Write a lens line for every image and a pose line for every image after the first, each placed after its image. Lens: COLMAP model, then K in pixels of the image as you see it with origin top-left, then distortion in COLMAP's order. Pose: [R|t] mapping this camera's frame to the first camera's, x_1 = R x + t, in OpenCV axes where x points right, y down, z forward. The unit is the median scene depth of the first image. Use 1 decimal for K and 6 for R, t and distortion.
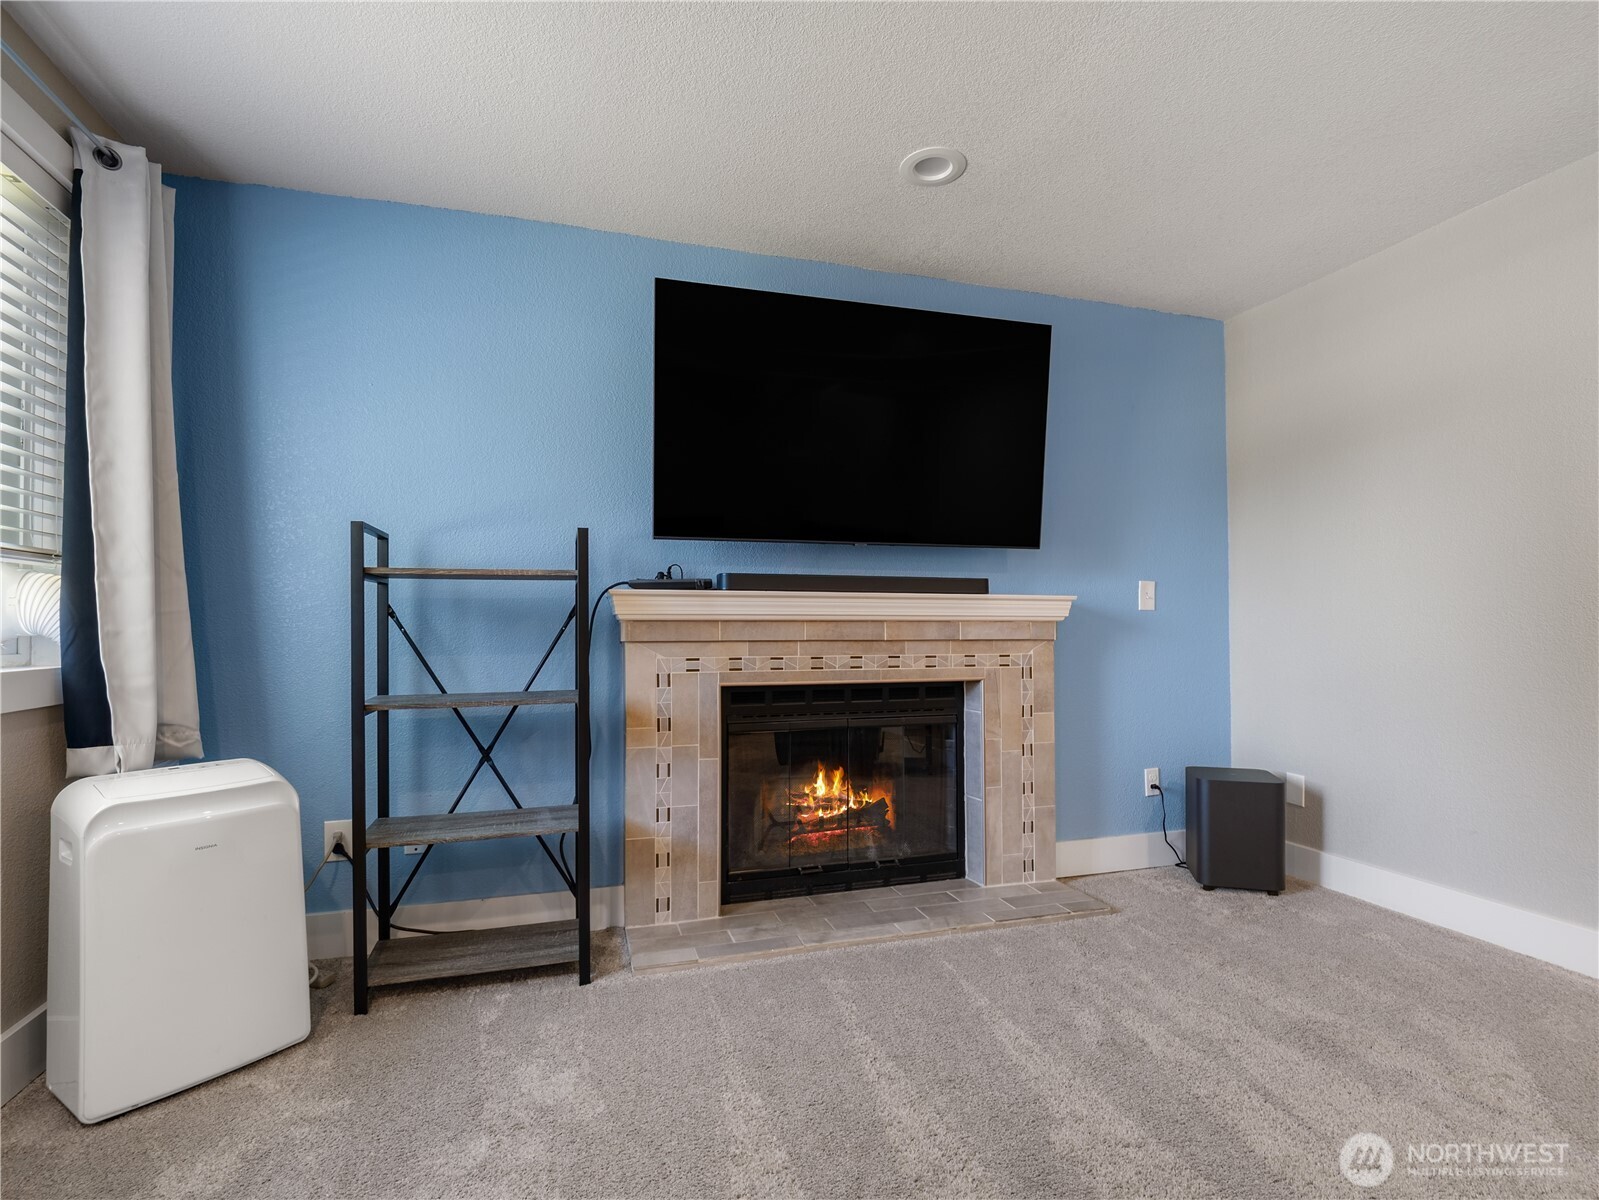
lens RADIAL K [[773.9, 0, 796.4], [0, 773.9, 603.6], [0, 0, 1]] dist [-0.015539, 0.000642]
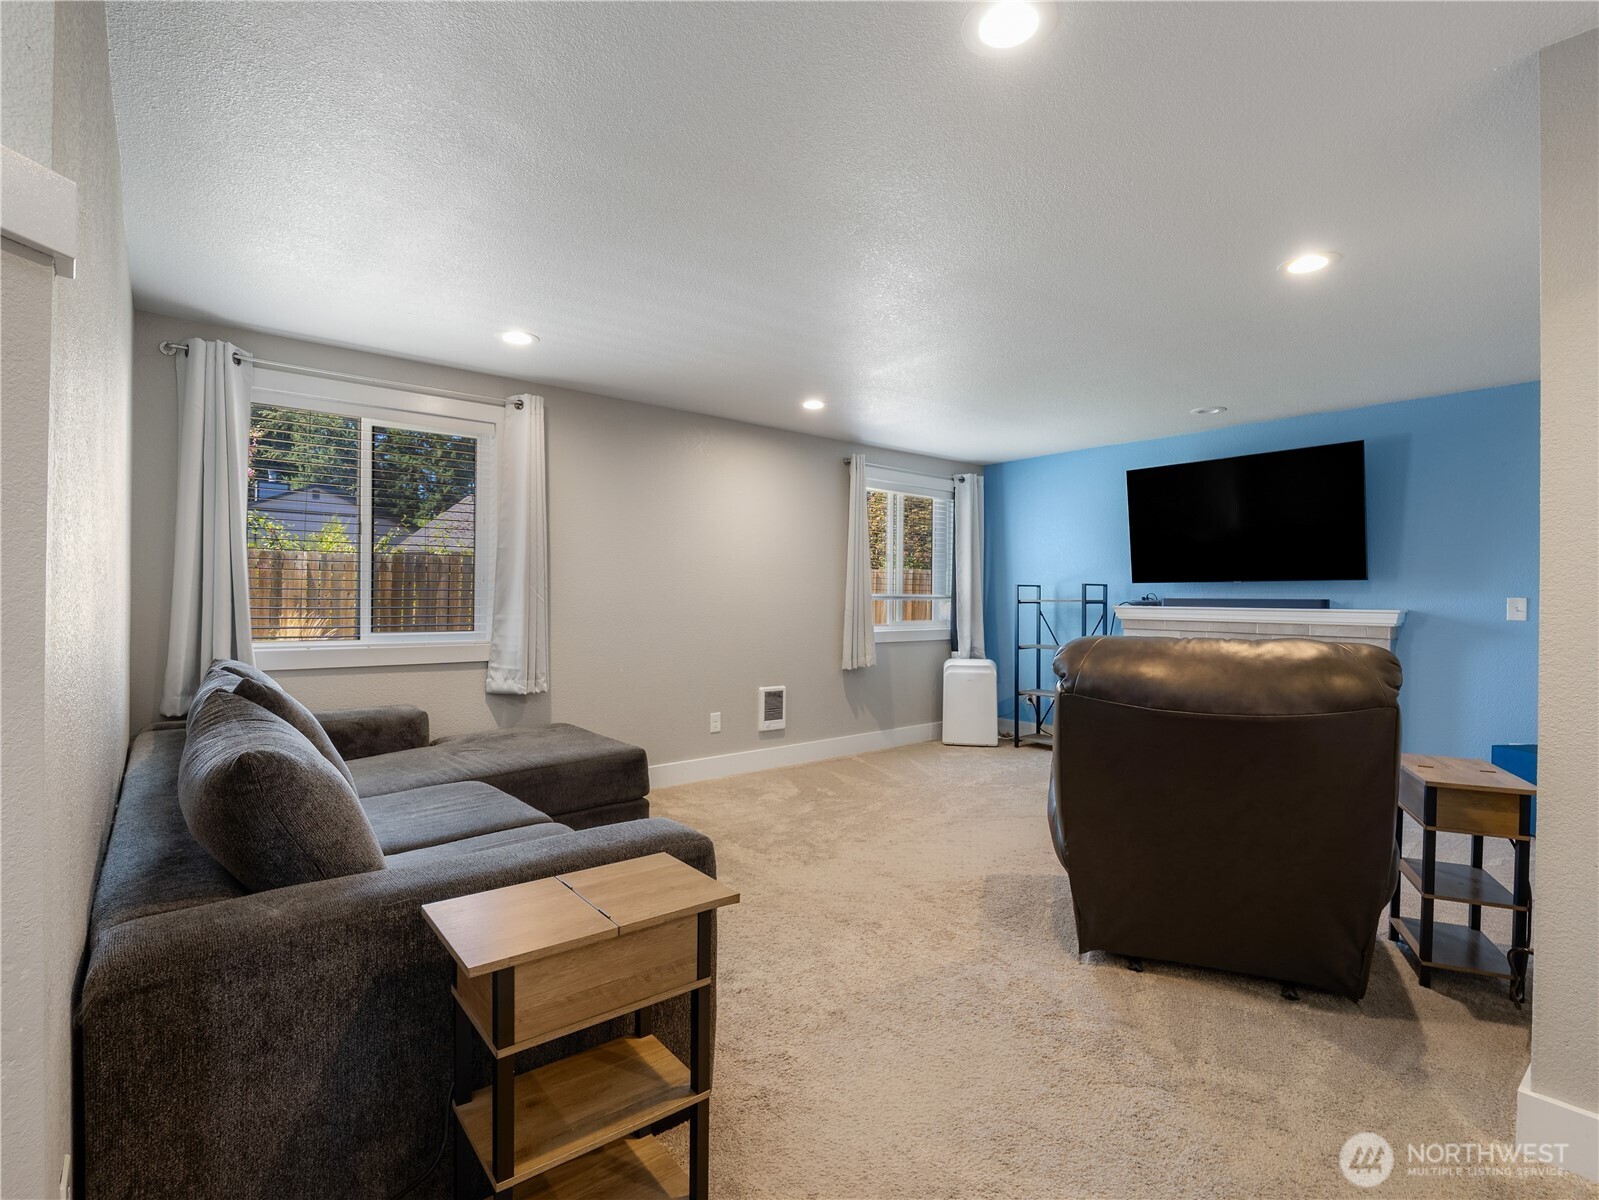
lens RADIAL K [[773.9, 0, 799.3], [0, 773.9, 599.9], [0, 0, 1]] dist [-0.015539, 0.000642]
pose [[0.405991, -0.005256, -0.913862, 1.502636], [-0.004446, 0.999960, -0.007726, -0.014860], [0.913866, 0.007199, 0.405951, -0.817227]]
